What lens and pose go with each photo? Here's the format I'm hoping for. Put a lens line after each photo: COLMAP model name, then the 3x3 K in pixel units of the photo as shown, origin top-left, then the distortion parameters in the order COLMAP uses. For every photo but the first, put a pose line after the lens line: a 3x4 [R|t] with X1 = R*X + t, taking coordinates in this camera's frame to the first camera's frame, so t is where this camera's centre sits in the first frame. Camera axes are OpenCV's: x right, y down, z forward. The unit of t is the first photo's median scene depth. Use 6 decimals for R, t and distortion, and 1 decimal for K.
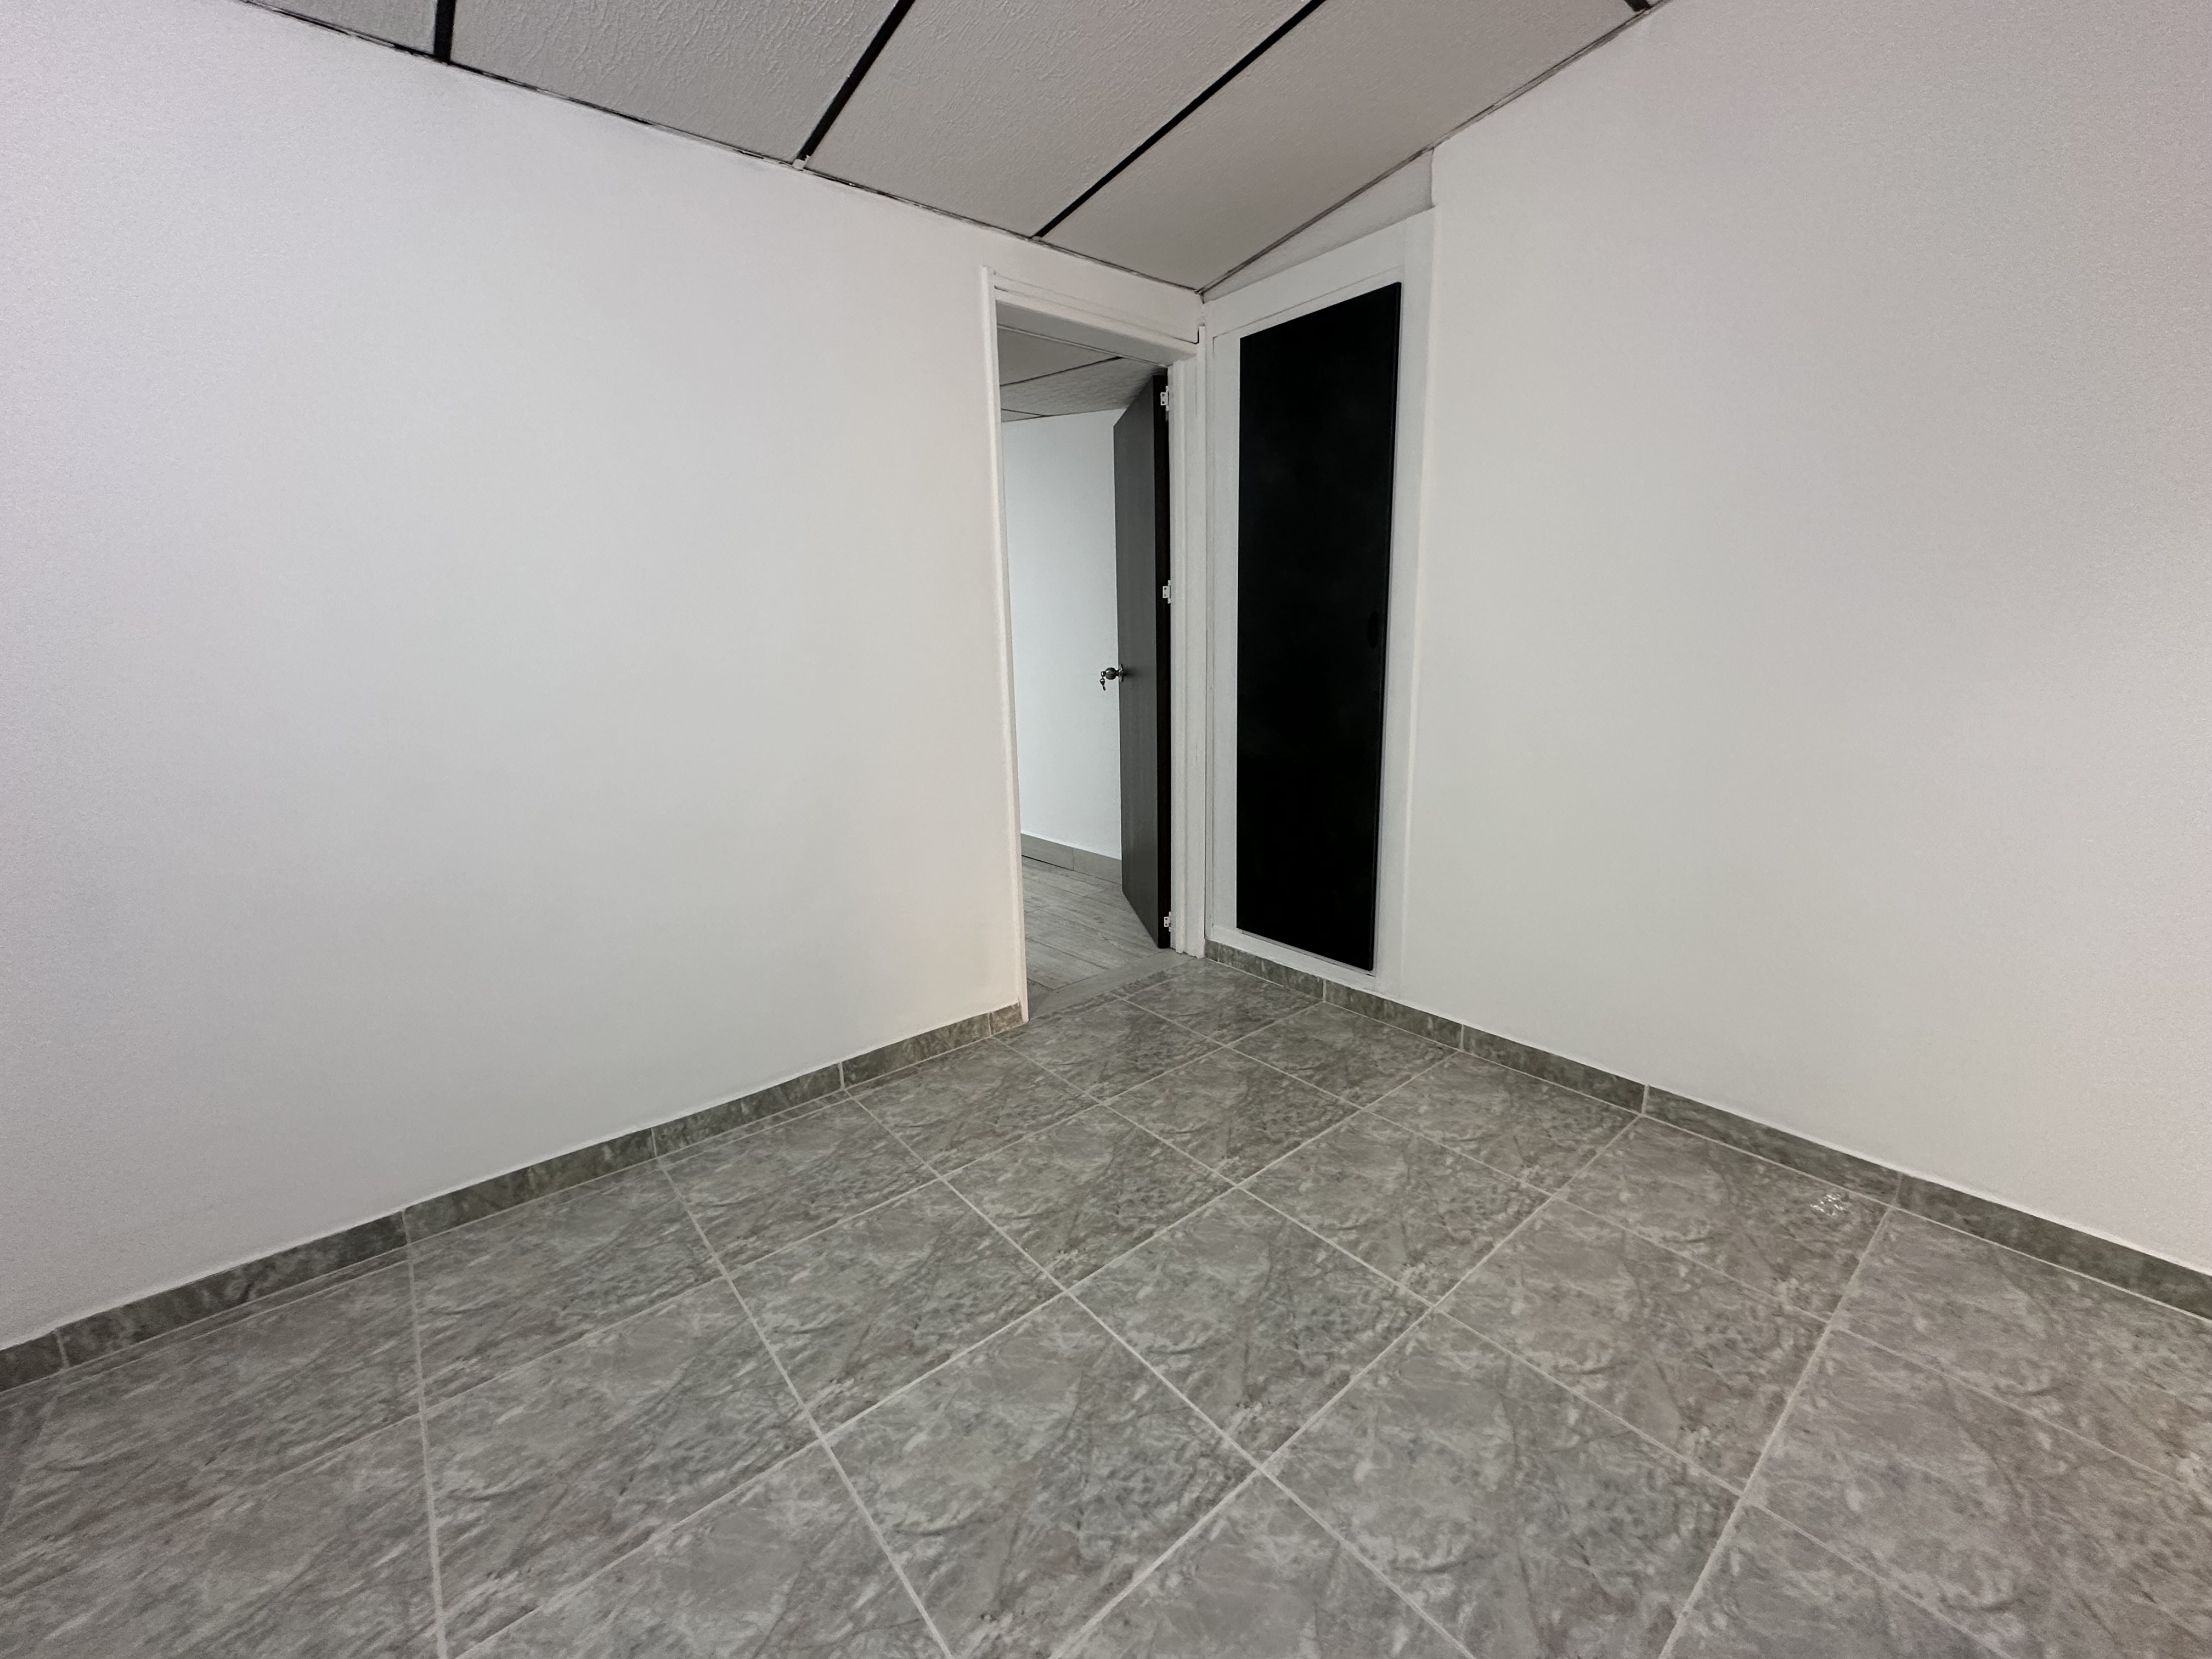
lens RADIAL K [[883.5, 0, 1106.5], [0, 883.5, 827.3], [0, 0, 1]] dist [-0.002574, 0.000539]
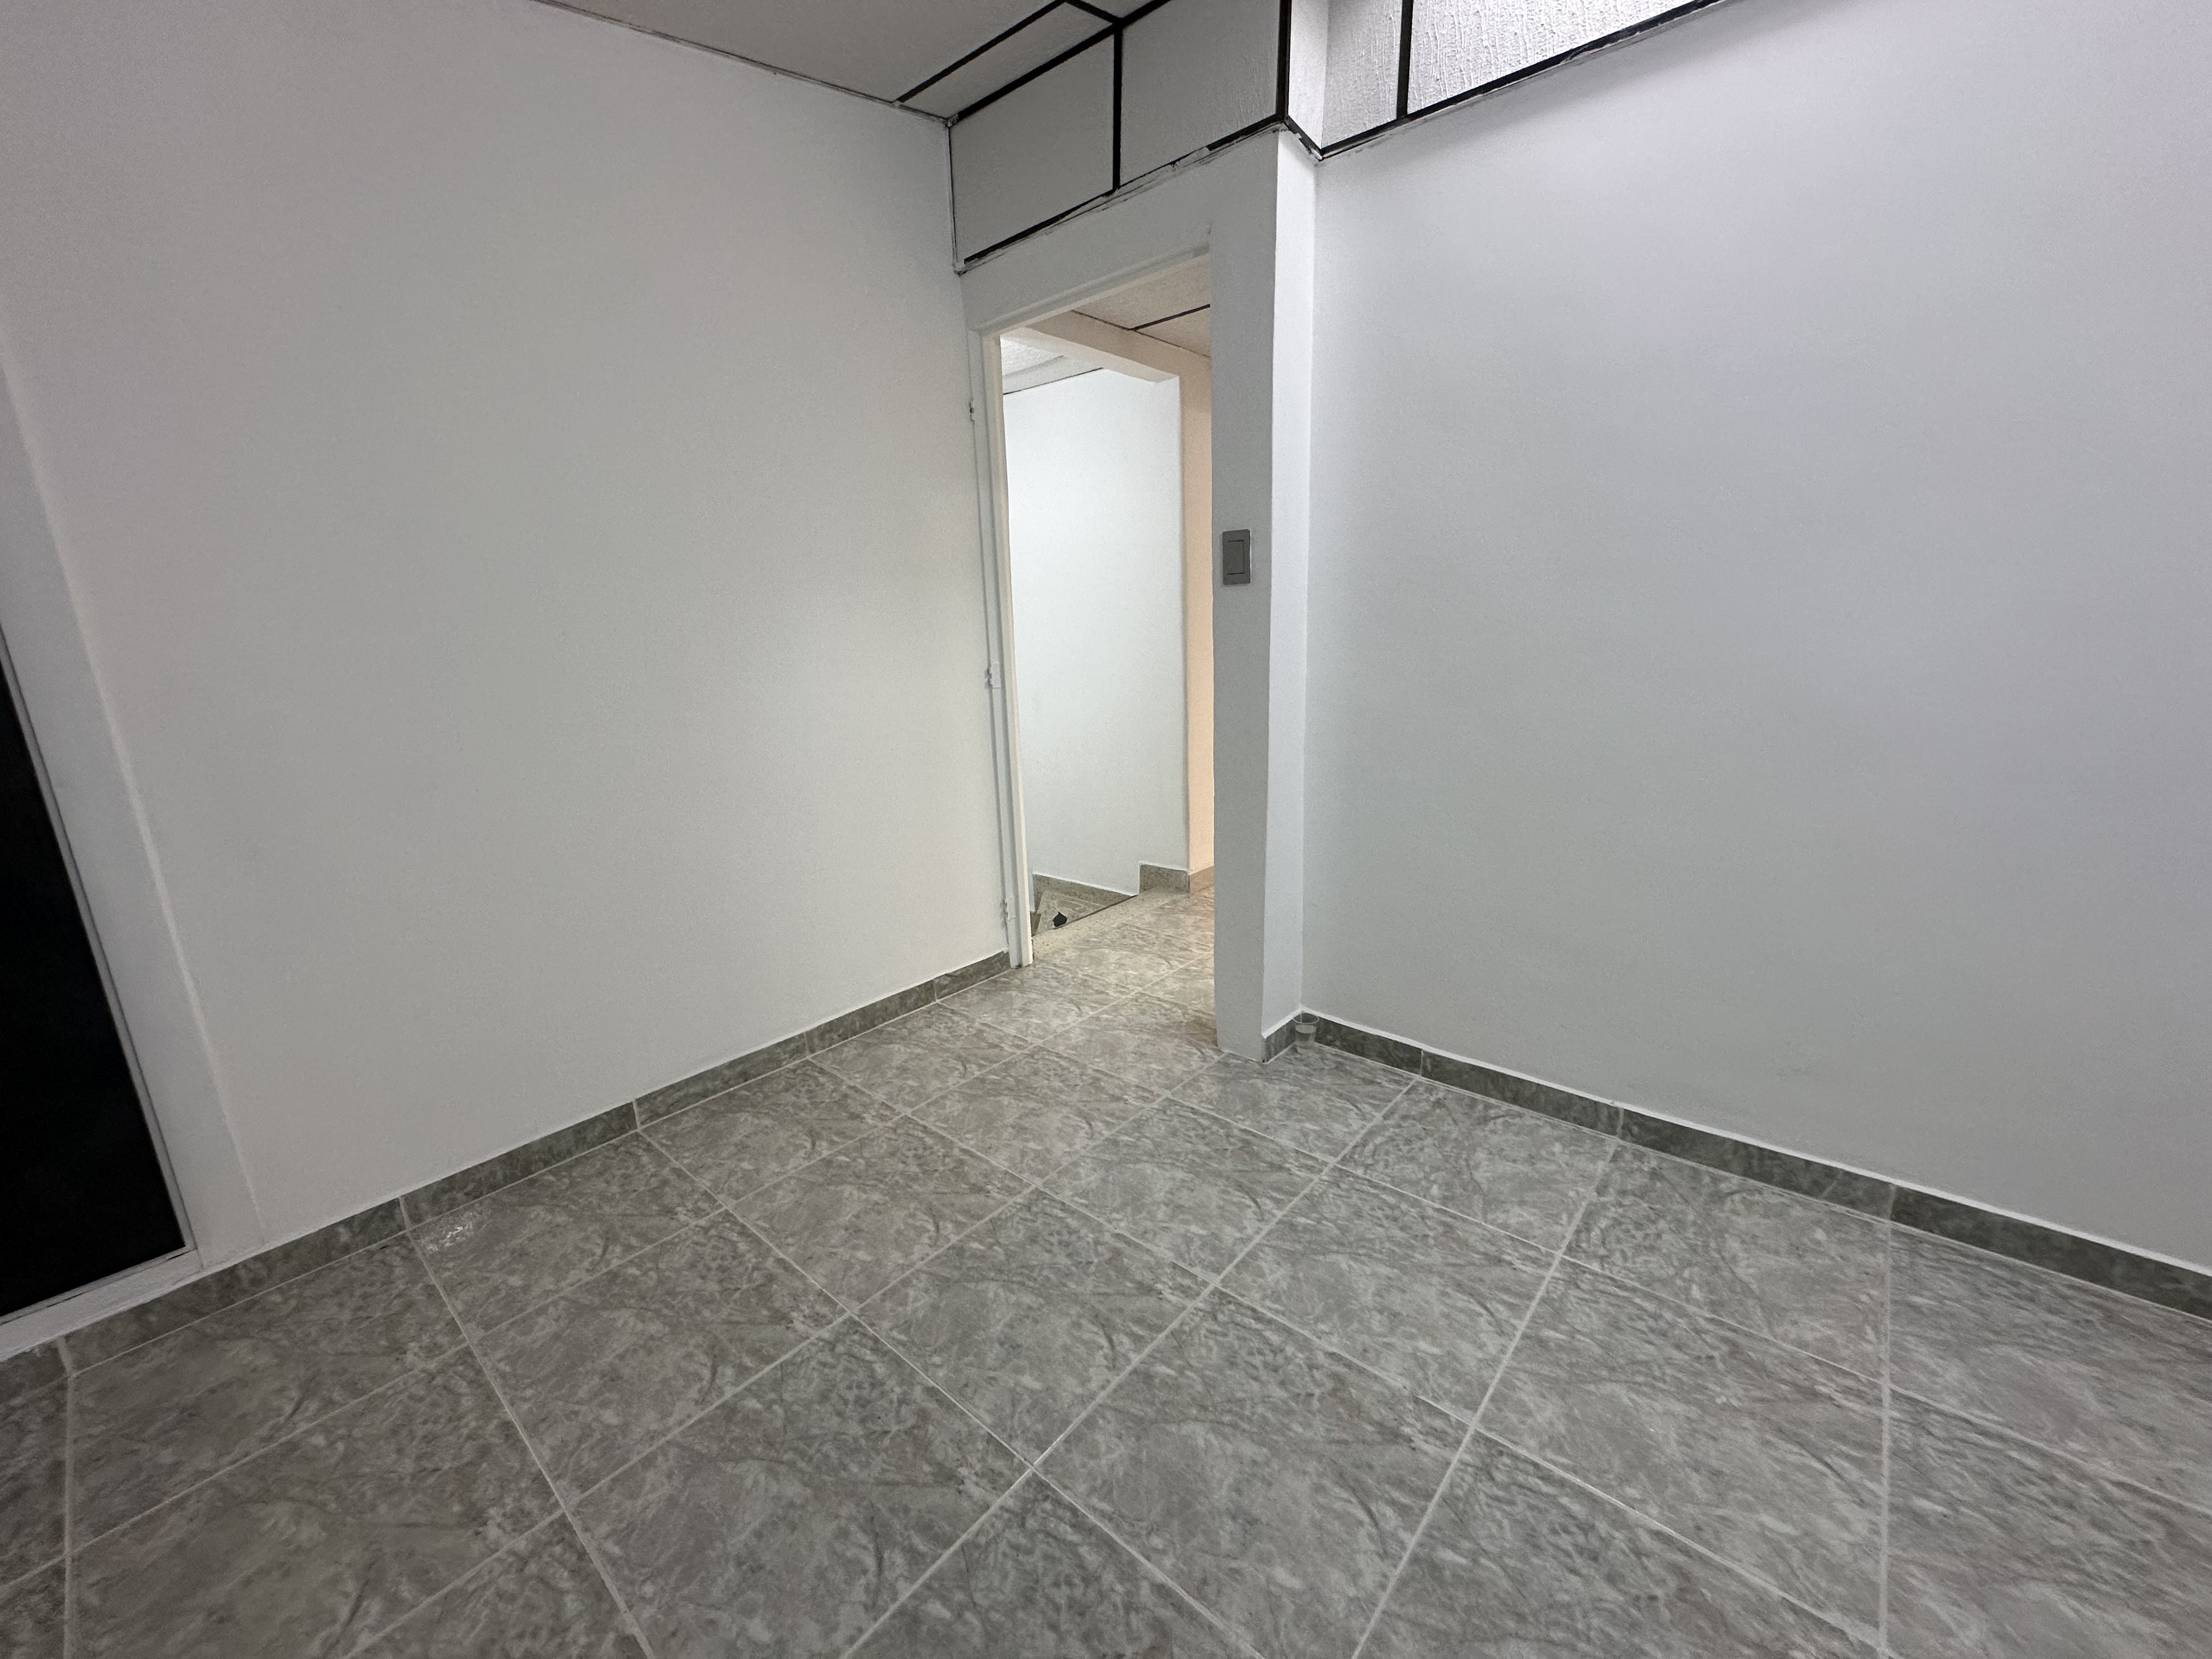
lens RADIAL K [[889.8, 0, 1112.7], [0, 889.8, 797.3], [0, 0, 1]] dist [-0.005656, 0.000113]
pose [[-0.167267, -0.161300, 0.972627, -0.622855], [0.257161, 0.945238, 0.200983, -0.150473], [-0.951783, 0.283739, -0.116627, 0.735393]]
